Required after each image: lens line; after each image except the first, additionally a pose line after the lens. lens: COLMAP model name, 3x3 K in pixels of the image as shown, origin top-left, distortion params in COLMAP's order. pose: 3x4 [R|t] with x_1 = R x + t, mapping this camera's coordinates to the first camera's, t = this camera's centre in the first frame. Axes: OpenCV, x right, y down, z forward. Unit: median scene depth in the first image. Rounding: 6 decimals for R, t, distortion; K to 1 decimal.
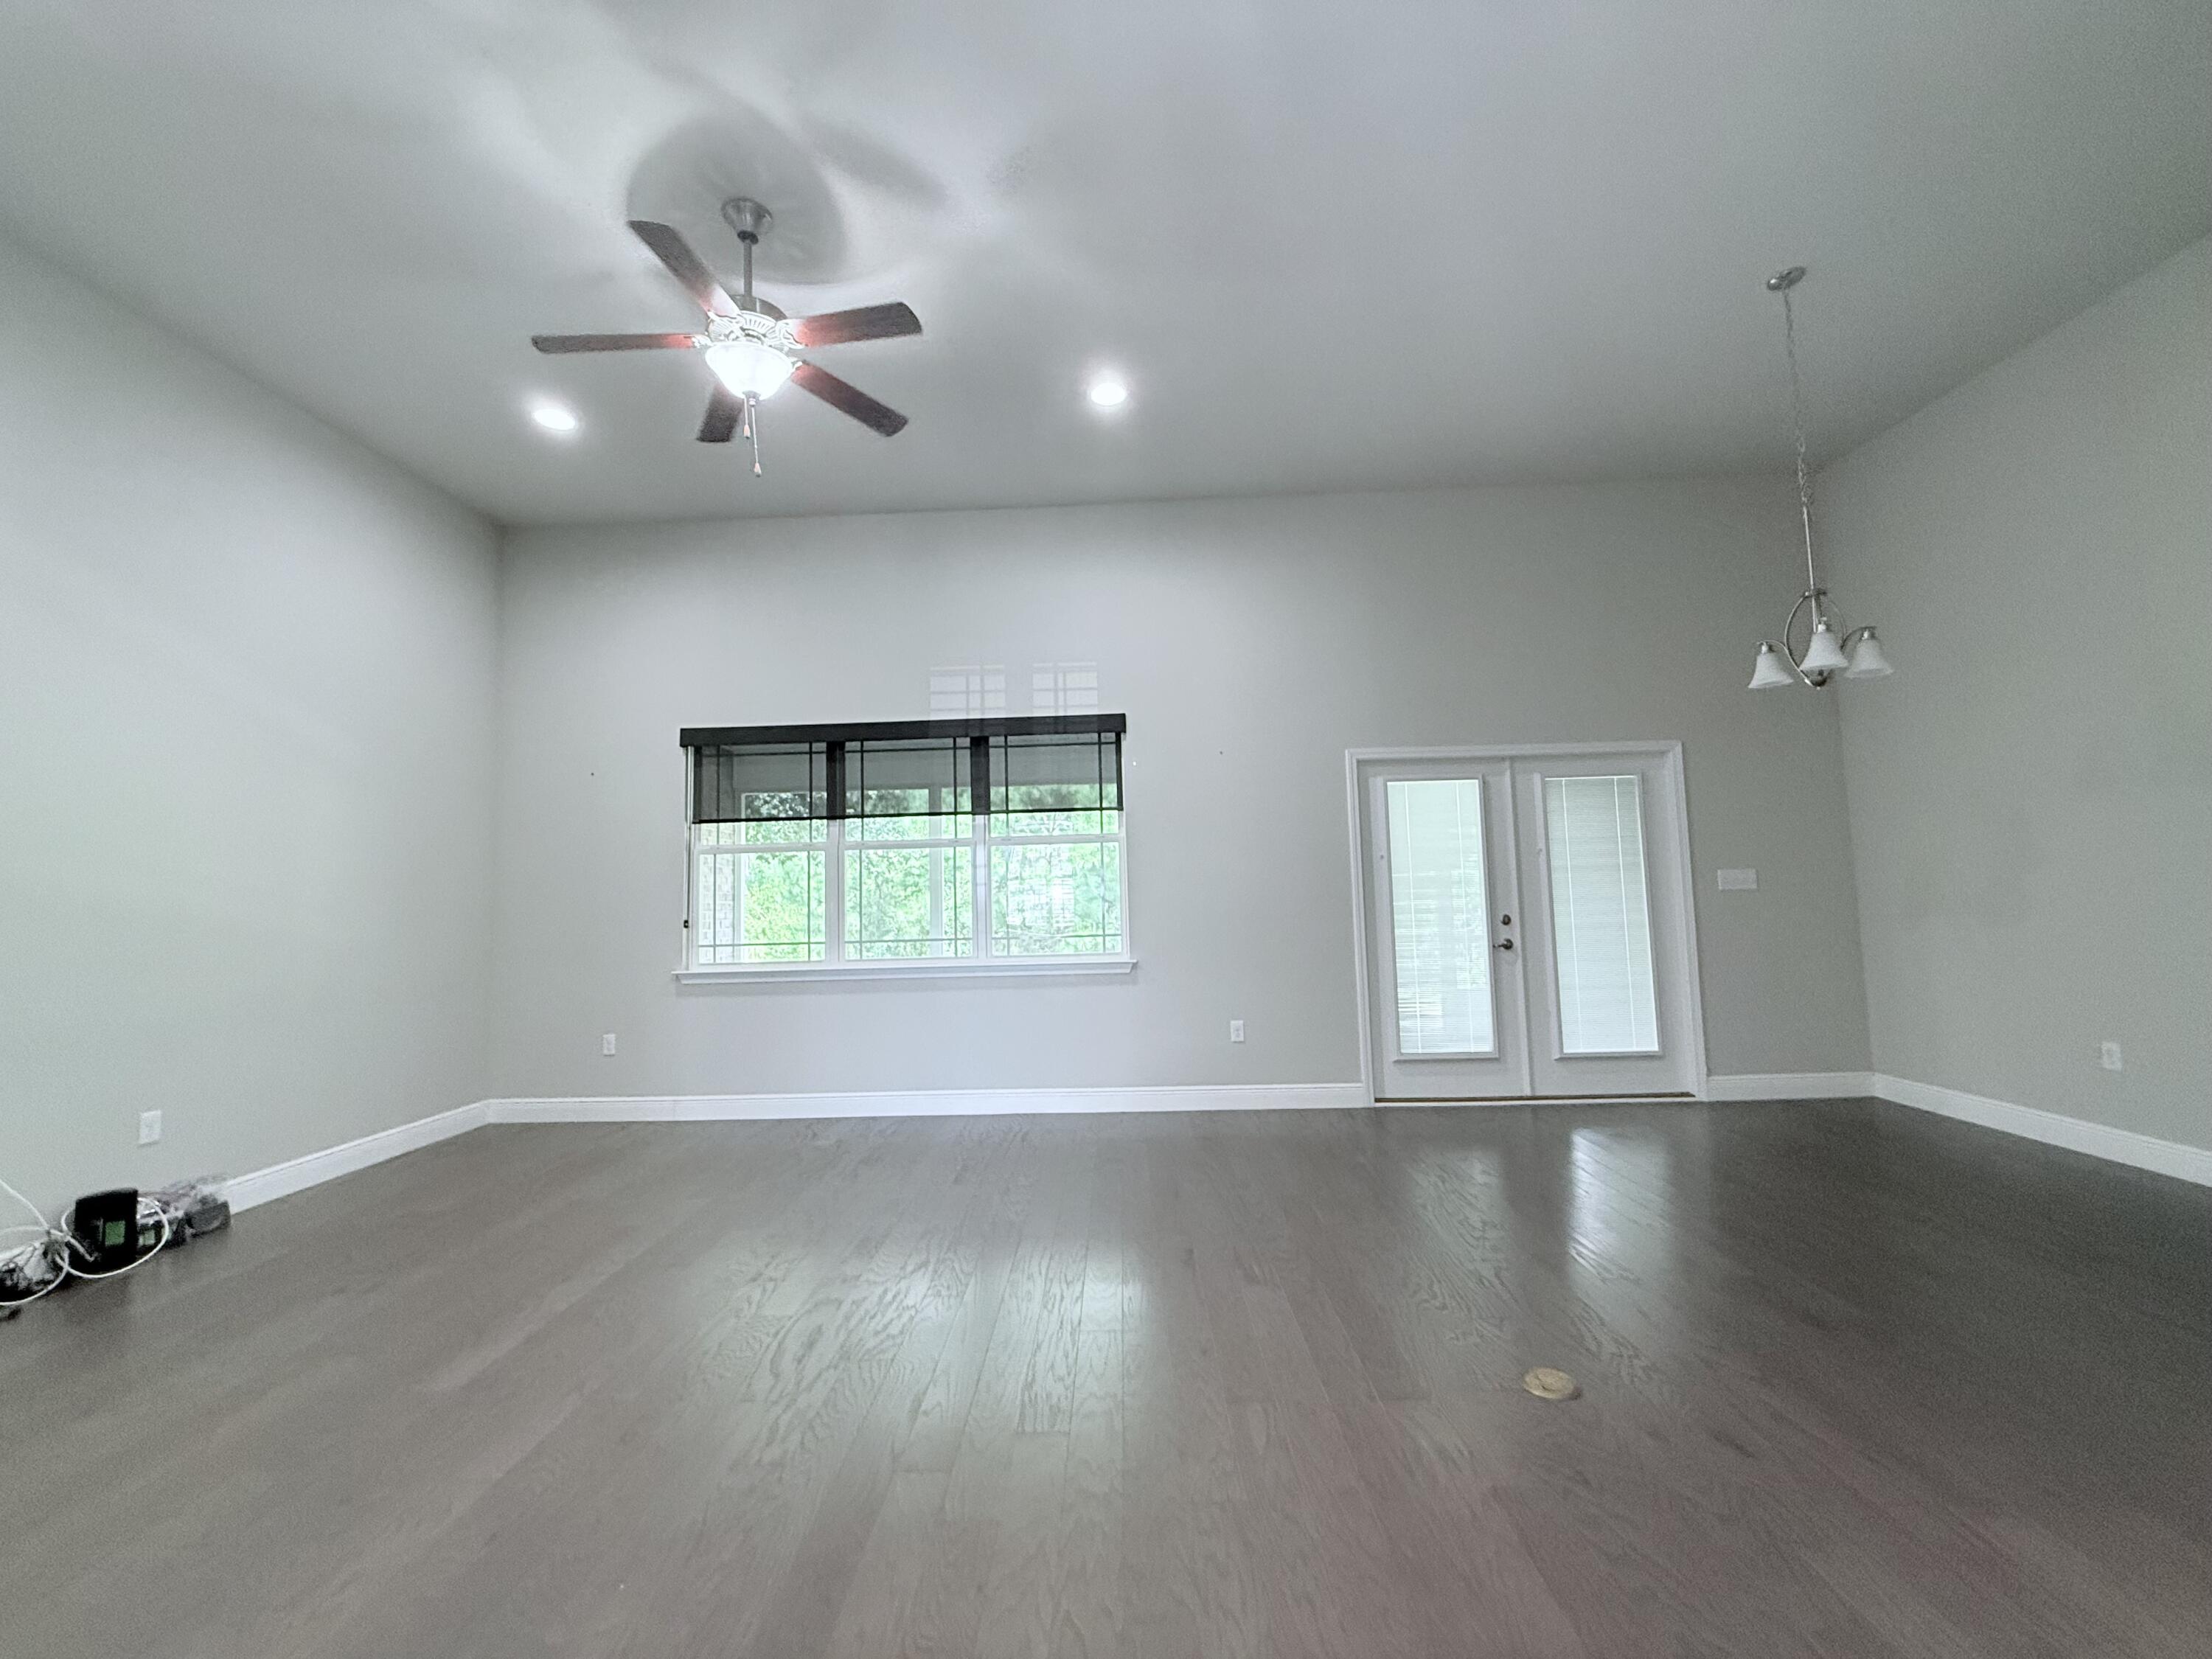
lens RADIAL K [[888.6, 0, 1100.3], [0, 888.6, 832.1], [0, 0, 1]] dist [0.000804, 0.000410]
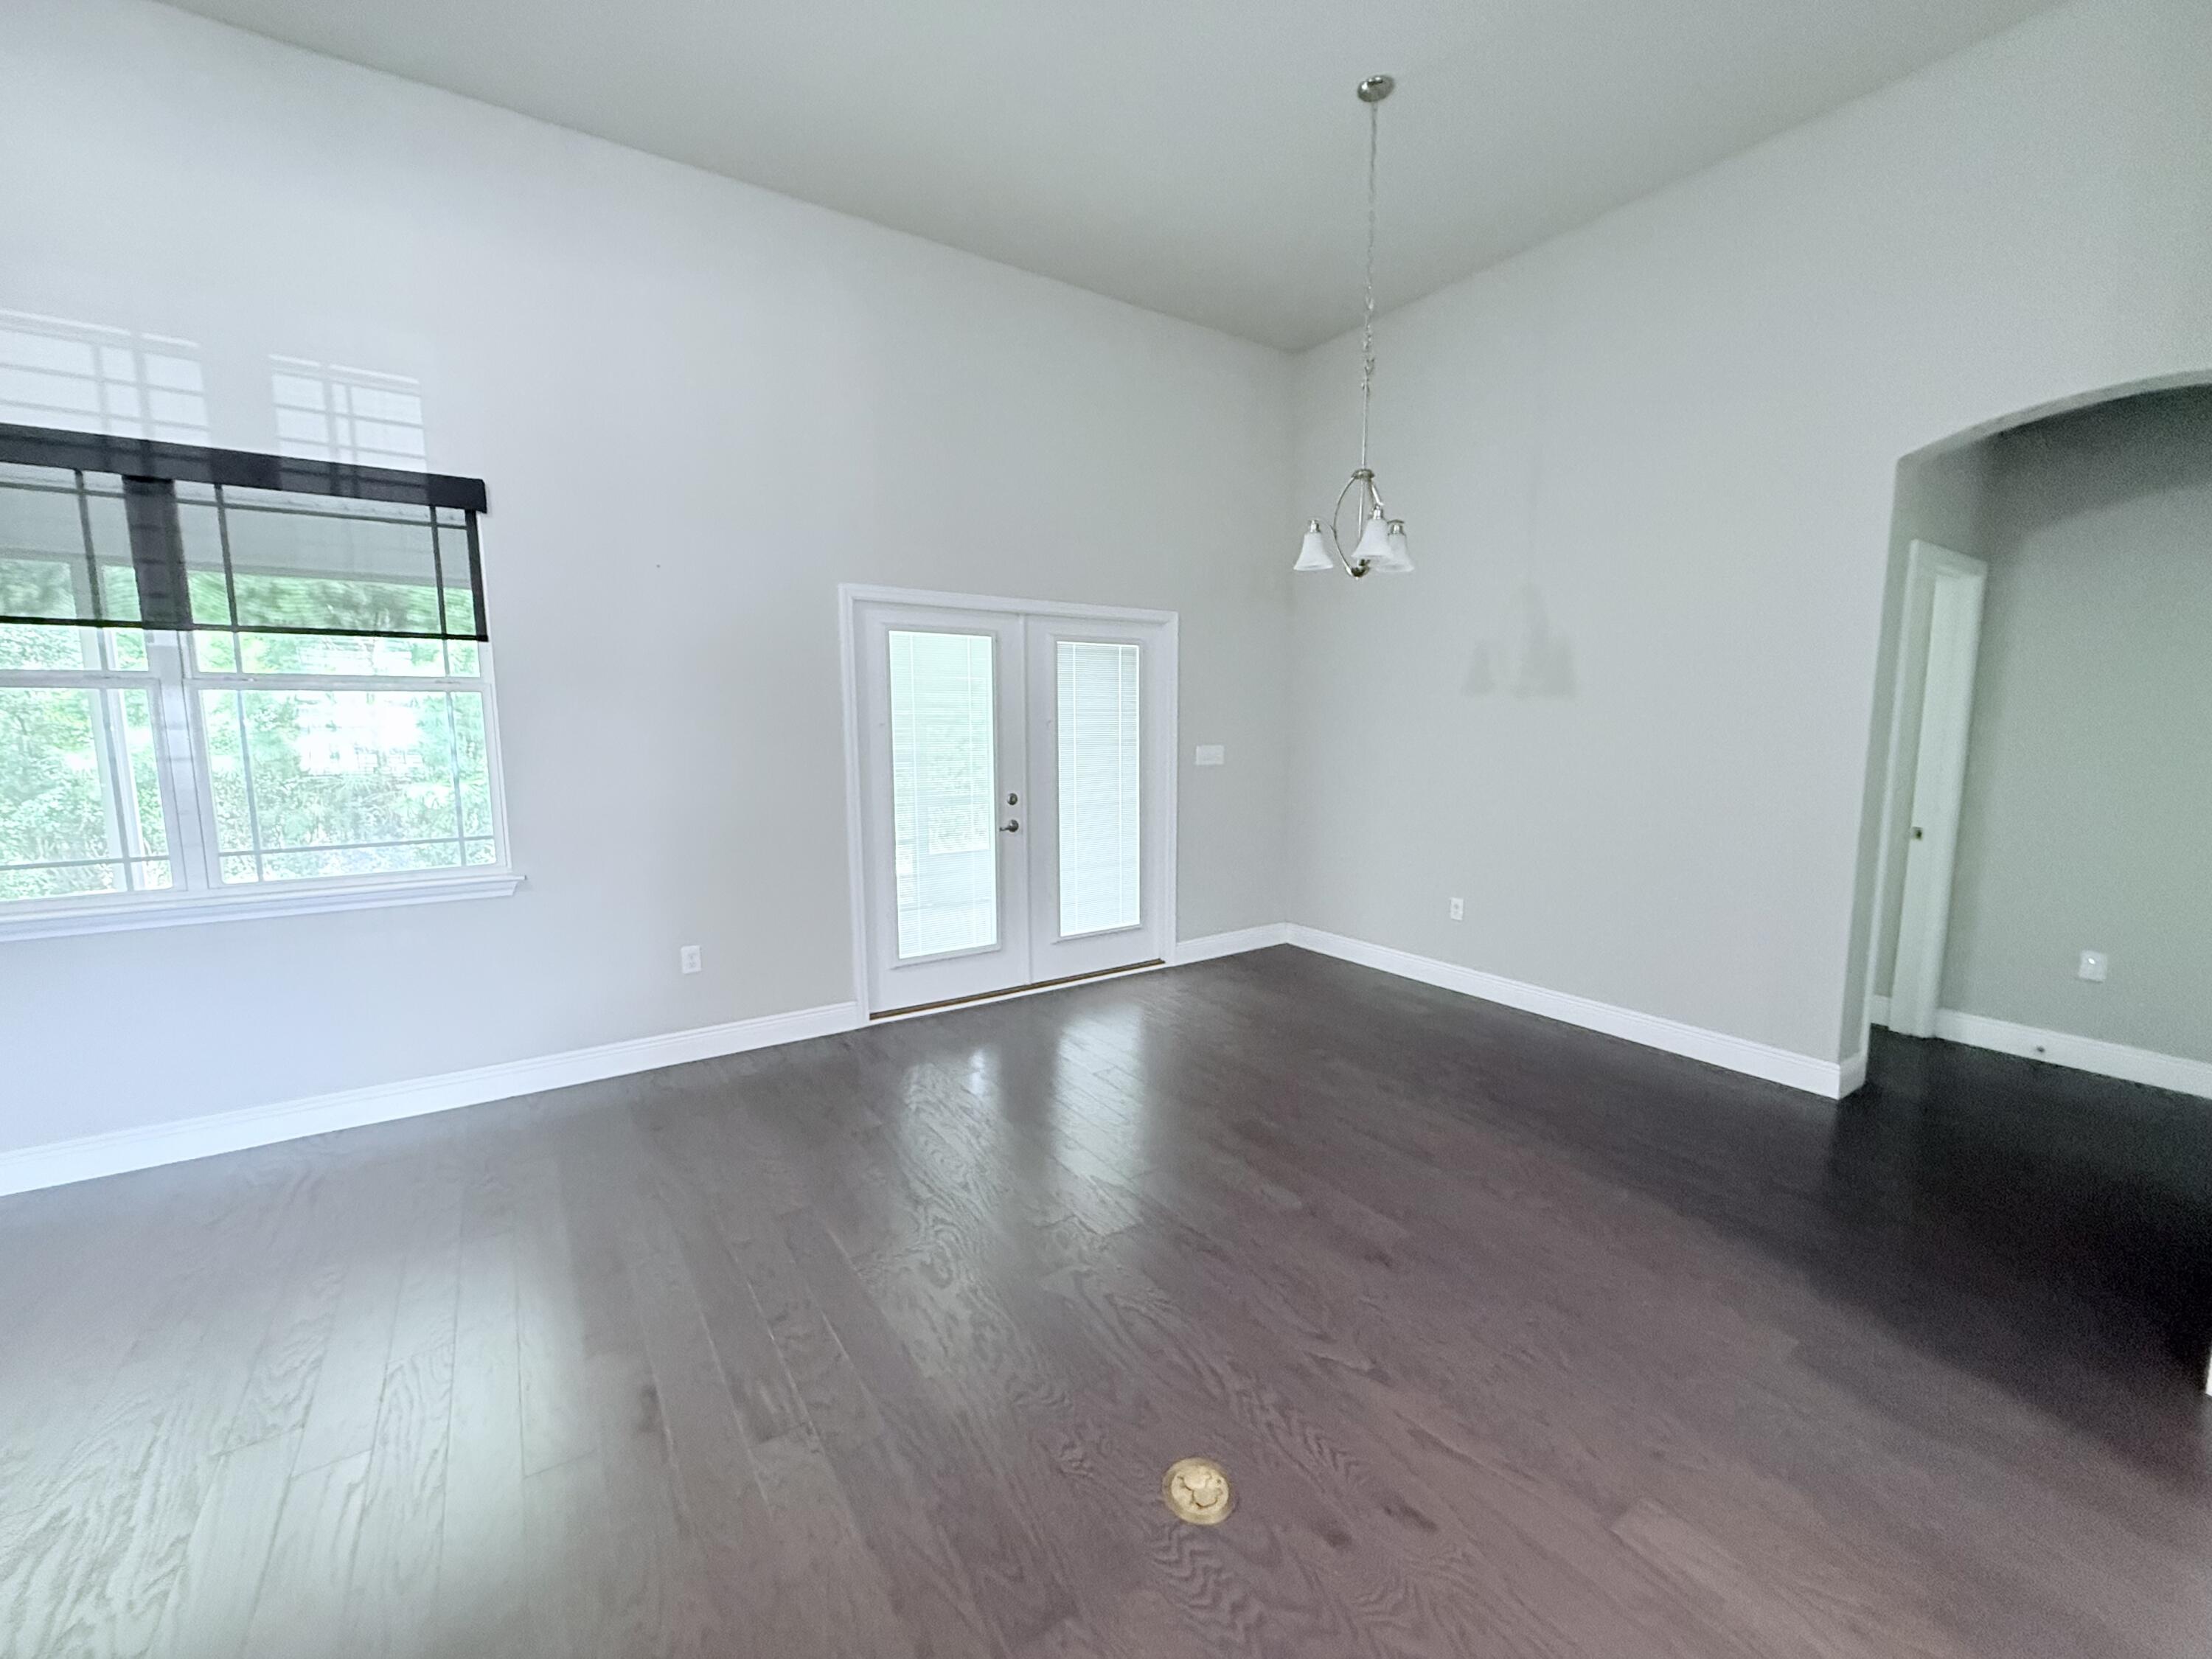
lens RADIAL K [[888.6, 0, 1100.3], [0, 888.6, 832.1], [0, 0, 1]] dist [0.000804, 0.000410]
pose [[0.815455, -0.047826, 0.576842, 0.010243], [-0.060740, 0.984008, 0.167451, -0.023965], [-0.575625, -0.171586, 0.799509, 0.228605]]
